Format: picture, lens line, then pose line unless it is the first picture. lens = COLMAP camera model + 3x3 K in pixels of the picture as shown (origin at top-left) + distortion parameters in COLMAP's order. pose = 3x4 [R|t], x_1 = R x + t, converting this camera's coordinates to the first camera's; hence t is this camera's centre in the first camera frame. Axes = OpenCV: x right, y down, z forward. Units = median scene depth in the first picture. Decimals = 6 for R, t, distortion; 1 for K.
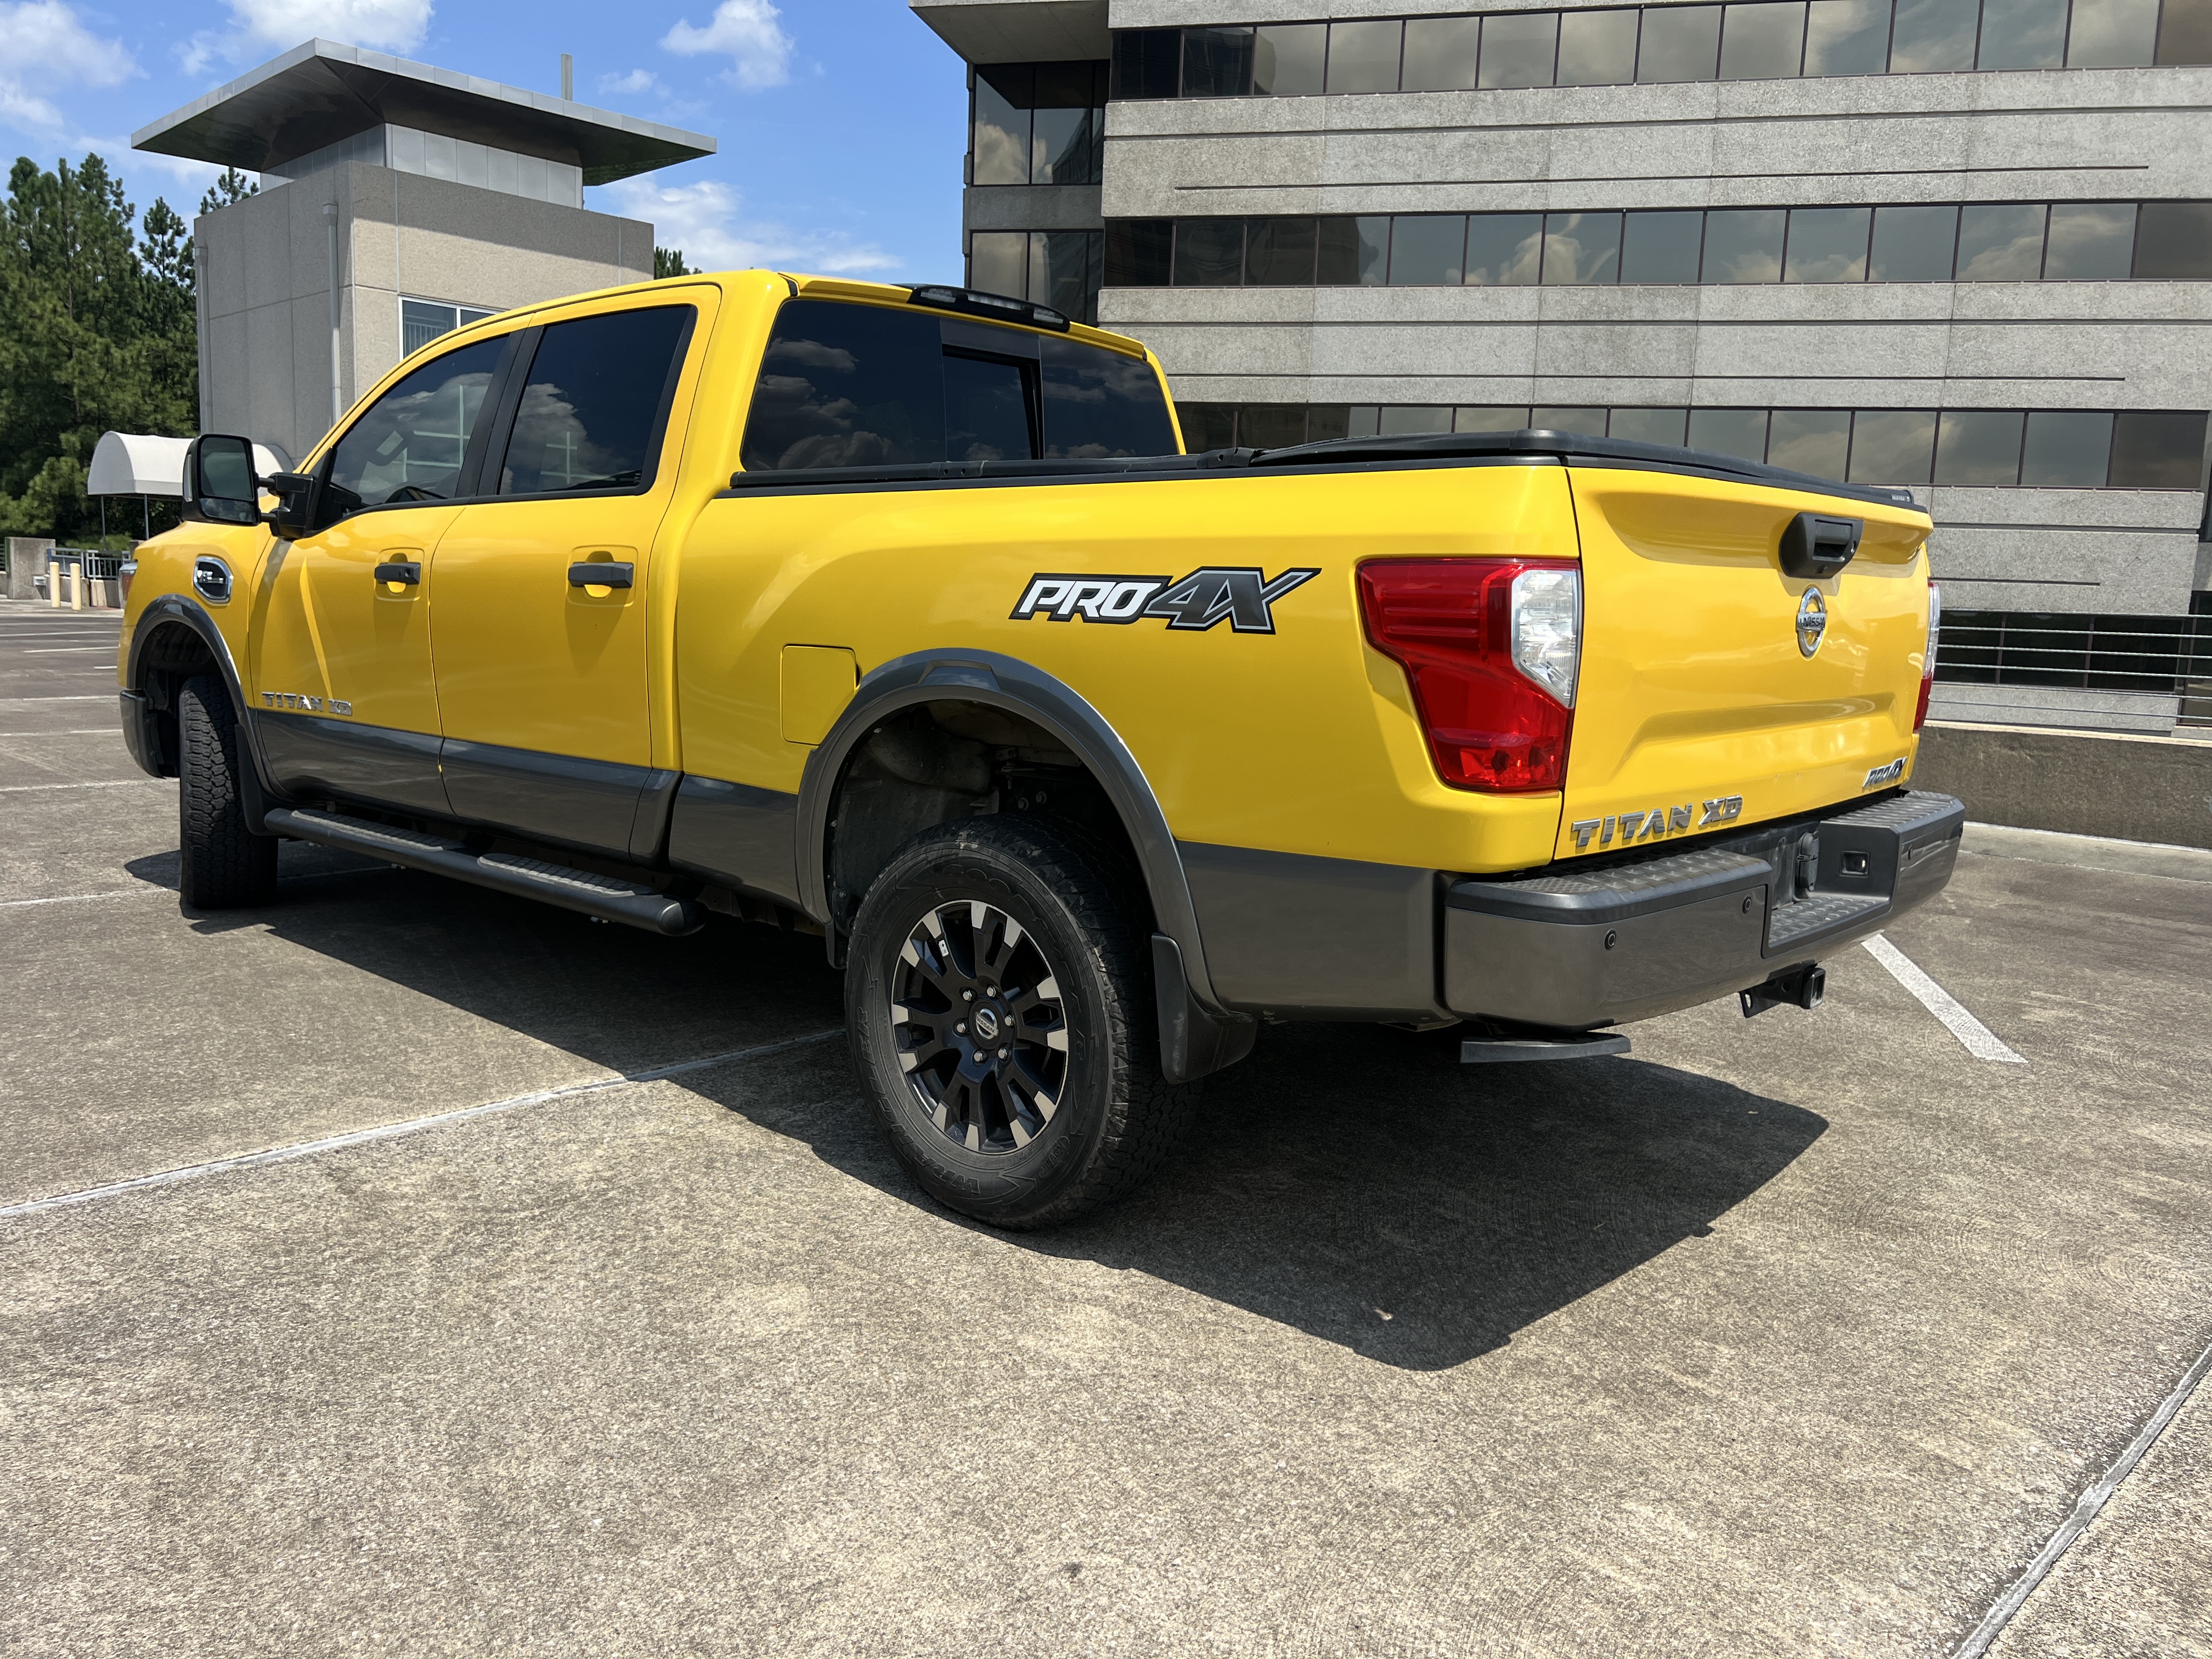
lens RADIAL K [[1663.6, 0, 1118.7], [0, 1663.6, 823.3], [0, 0, 1]] dist [0.051589, -0.058206]
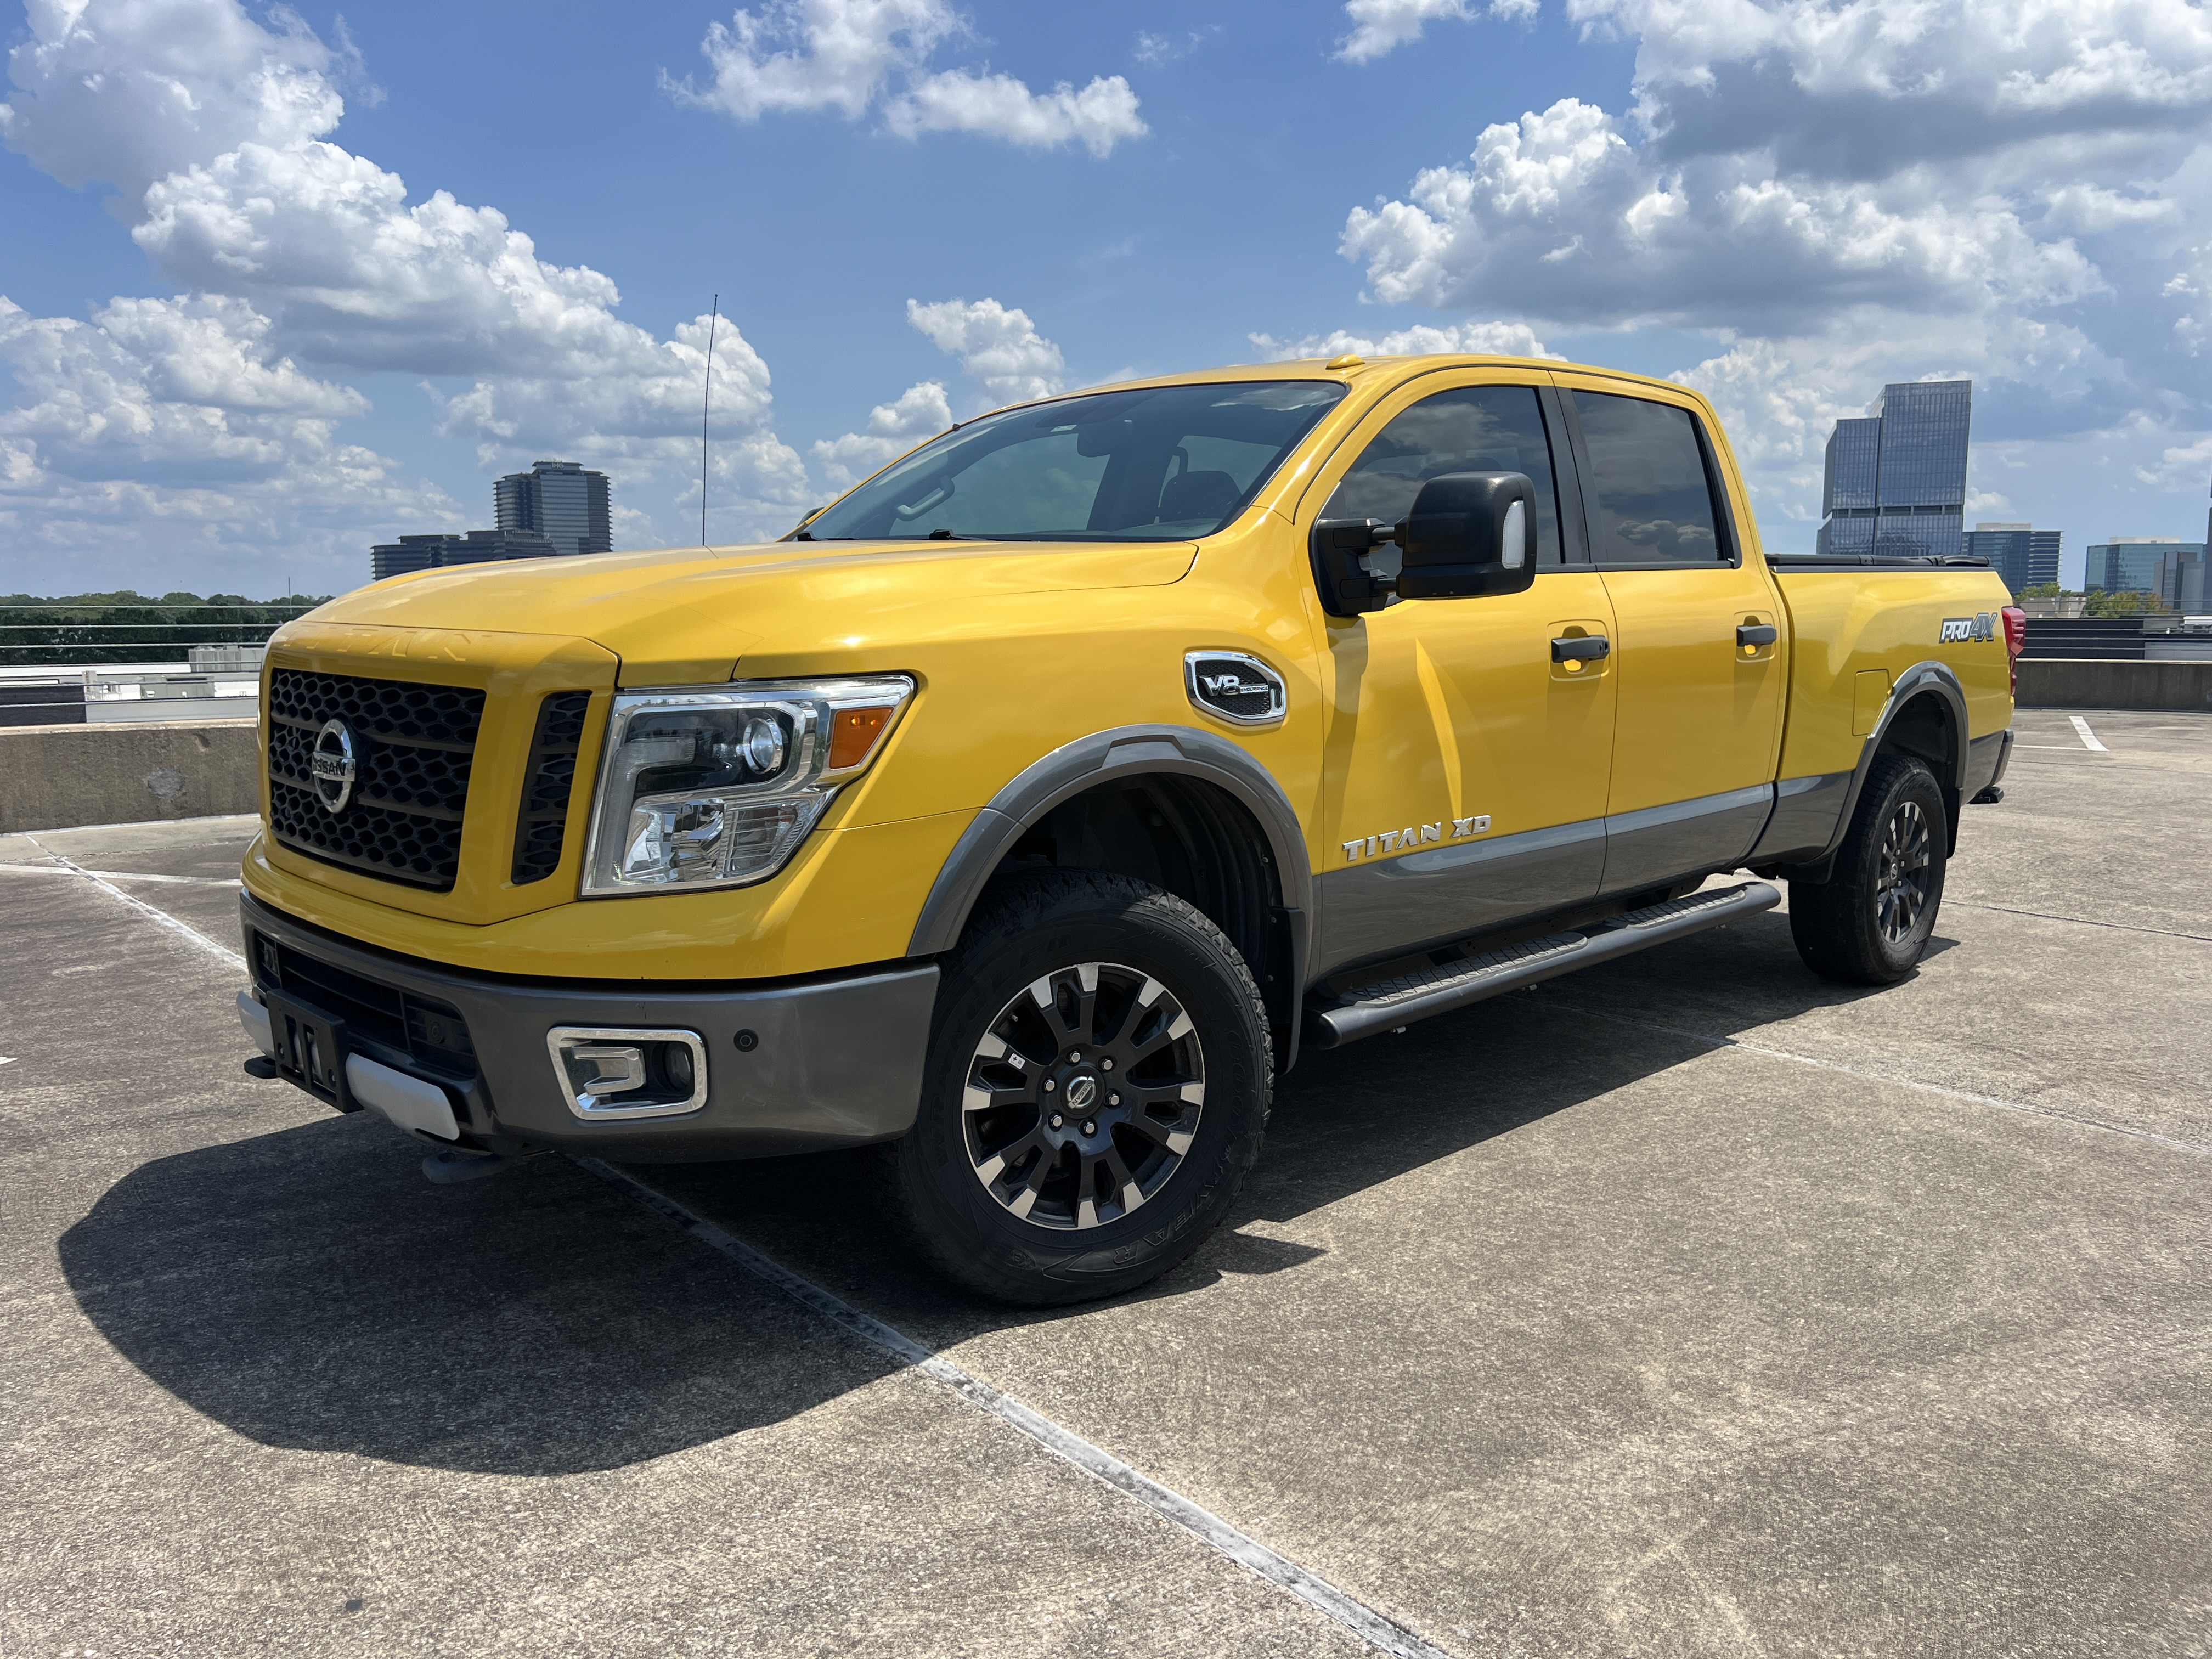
lens RADIAL K [[1663.6, 0, 1104.4], [0, 1663.6, 820.1], [0, 0, 1]] dist [0.051589, -0.058206]
pose [[0.056601, -0.164263, 0.984791, -1.587165], [0.139169, 0.978041, 0.155138, -0.276959], [-0.988650, 0.128271, 0.078218, 1.417040]]
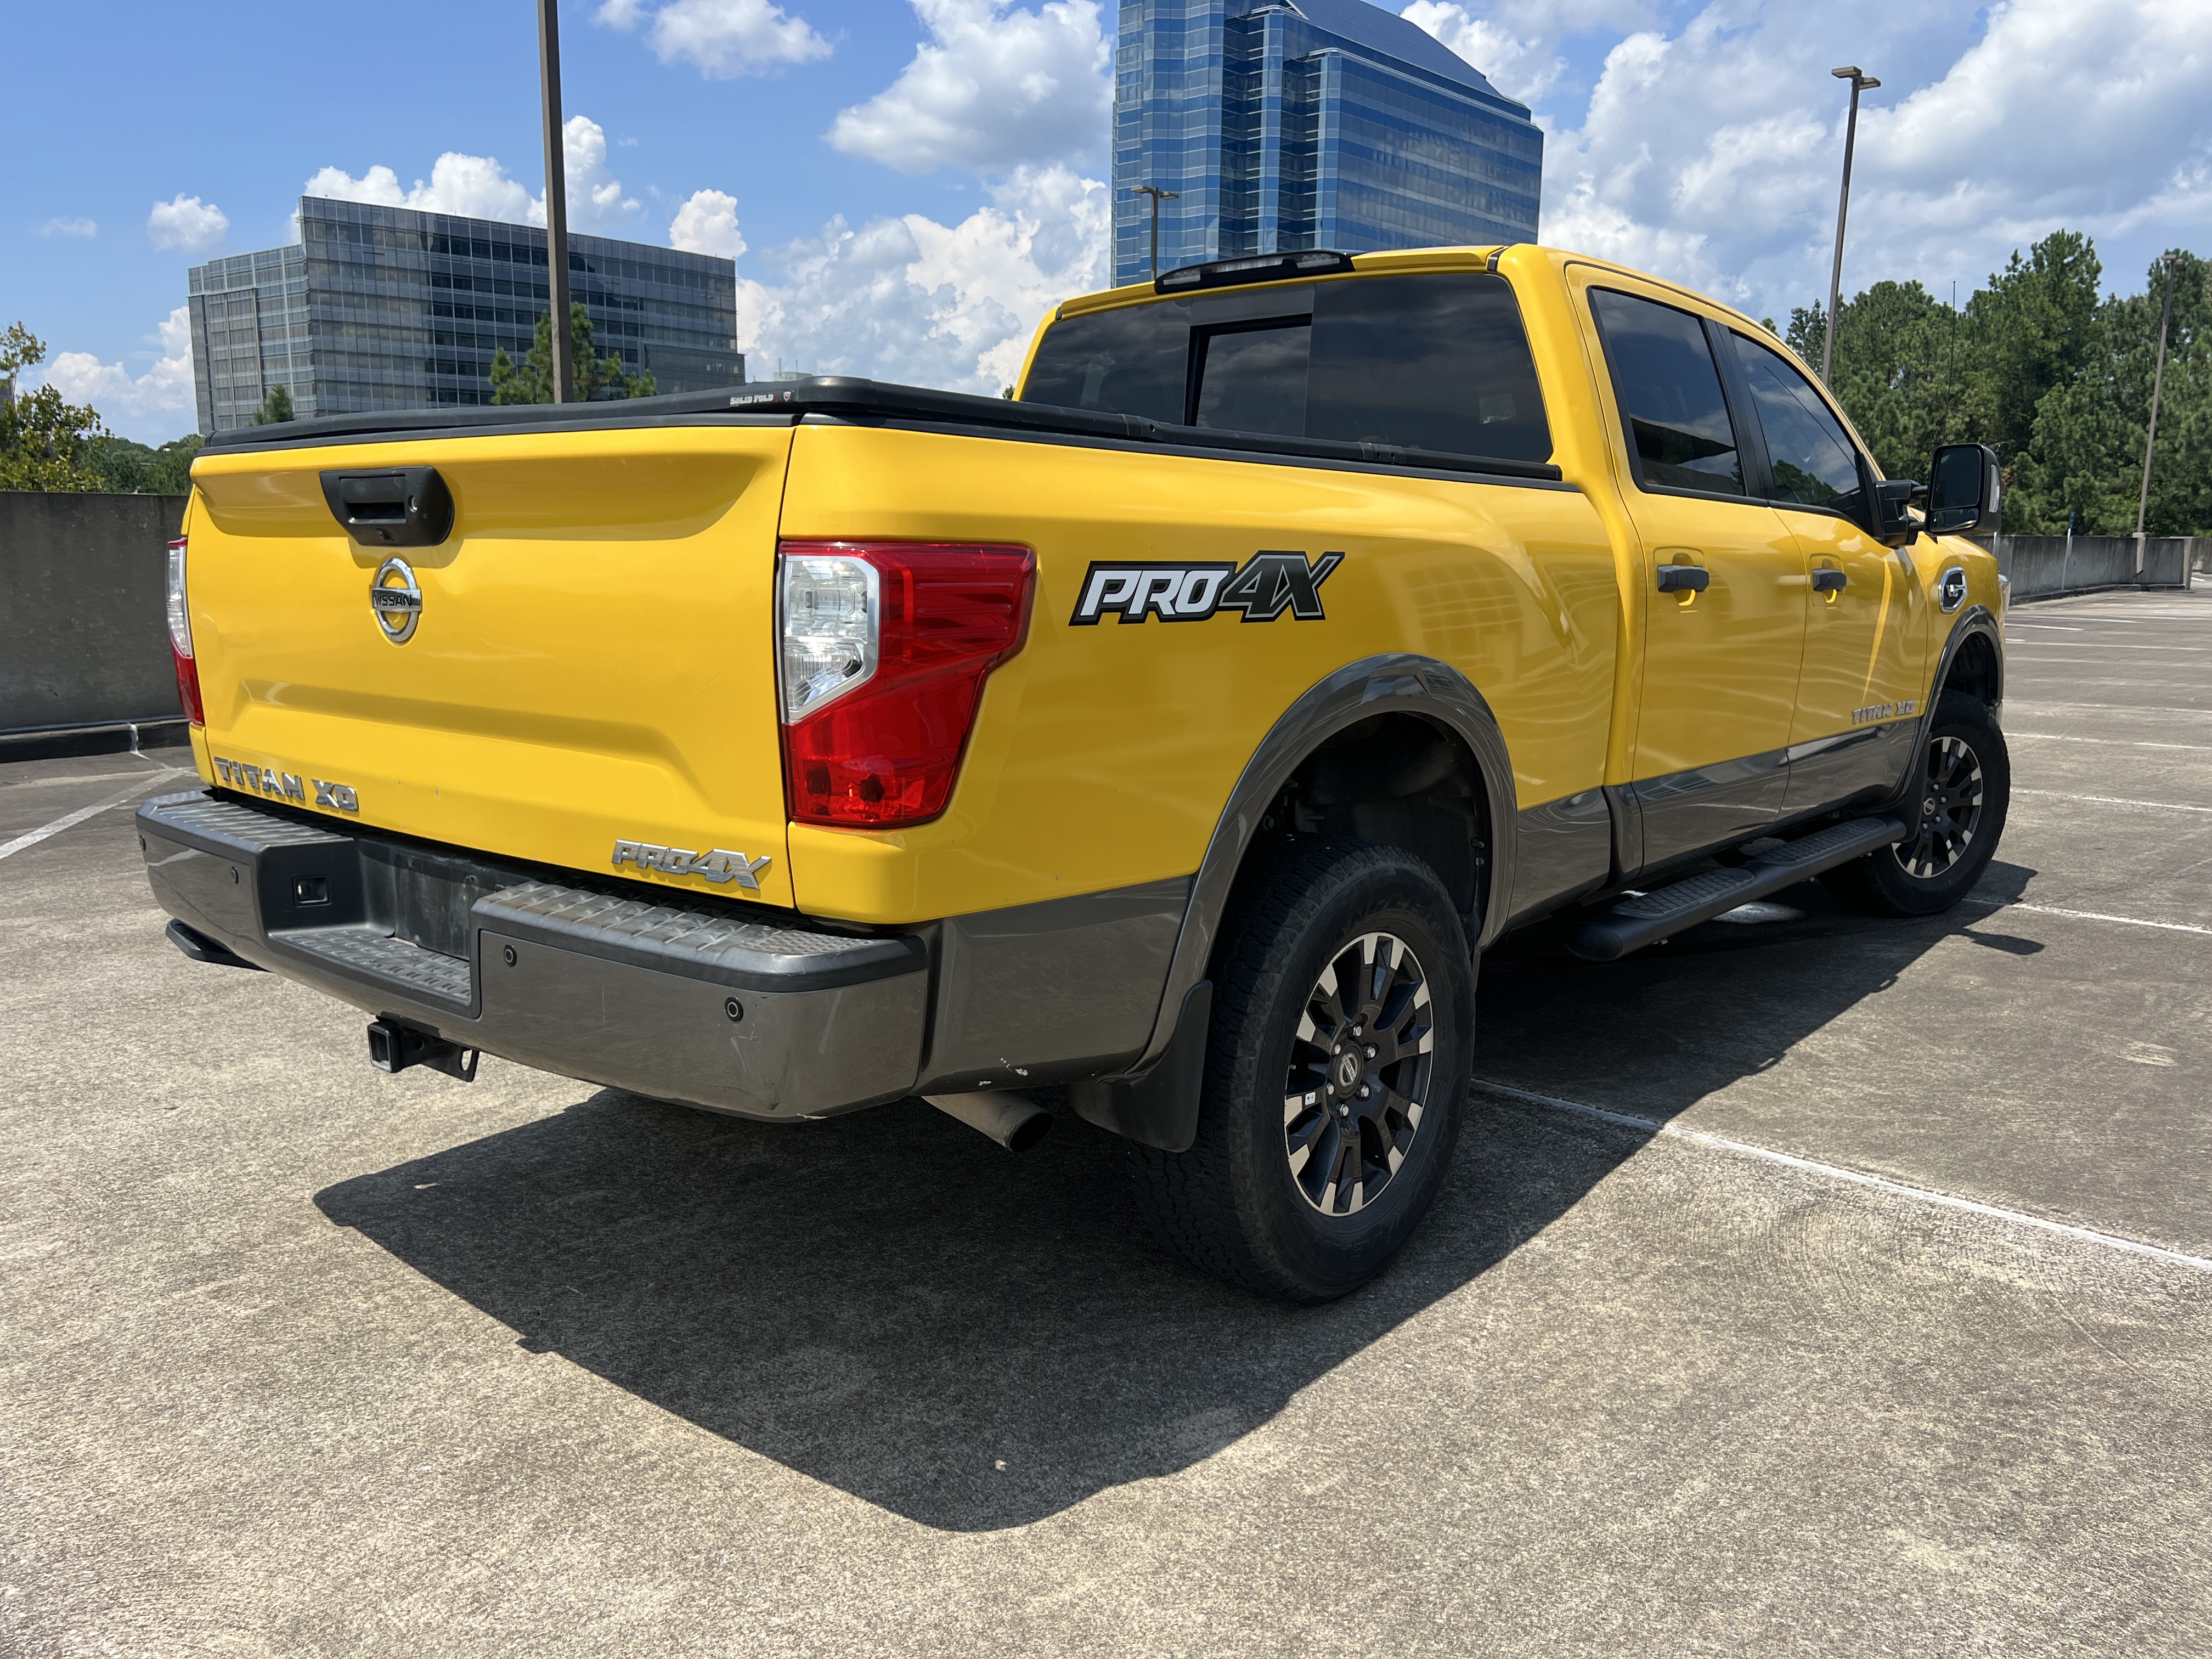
lens RADIAL K [[1663.6, 0, 1117.8], [0, 1663.6, 829.7], [0, 0, 1]] dist [0.051589, -0.058206]
pose [[0.036915, 0.138788, -0.989634, 0.987731], [-0.148380, 0.980093, 0.131916, -0.134772], [0.988241, 0.141973, 0.056774, 1.042937]]
